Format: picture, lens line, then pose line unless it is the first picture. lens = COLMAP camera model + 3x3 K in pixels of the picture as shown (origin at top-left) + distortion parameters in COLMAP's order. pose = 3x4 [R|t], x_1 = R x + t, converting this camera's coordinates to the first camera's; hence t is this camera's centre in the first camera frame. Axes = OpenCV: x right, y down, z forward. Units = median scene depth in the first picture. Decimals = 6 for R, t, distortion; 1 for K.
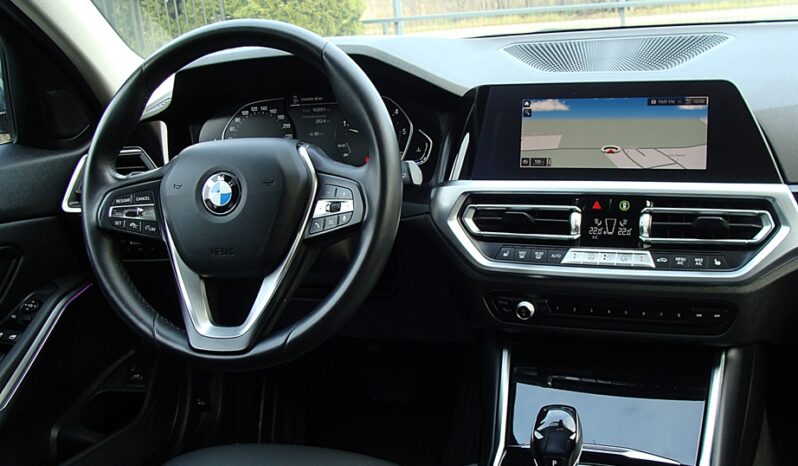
lens RADIAL K [[910.7, 0, 413.3], [0, 910.7, 234.4], [0, 0, 1]] dist [-0.239303, 0.361749]
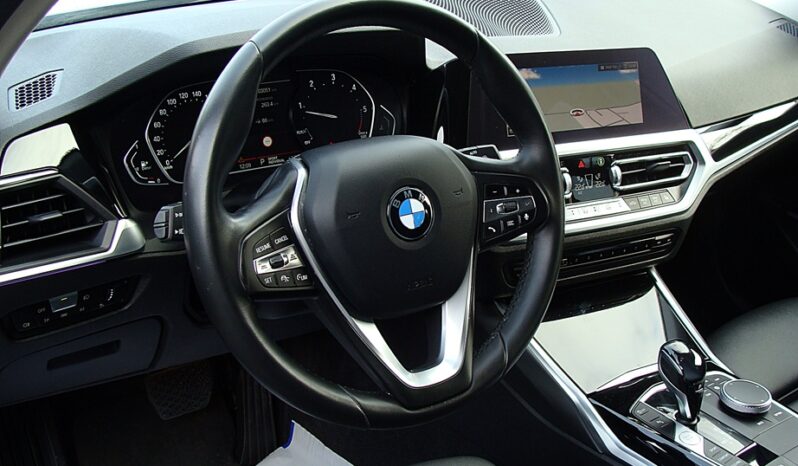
lens RADIAL K [[910.7, 0, 413.3], [0, 910.7, 234.4], [0, 0, 1]] dist [-0.239303, 0.361749]
pose [[0.627130, -0.193902, 0.754394, -0.790673], [0.116242, 0.980972, 0.155508, -0.146240], [-0.770192, -0.009832, 0.637736, 0.456459]]
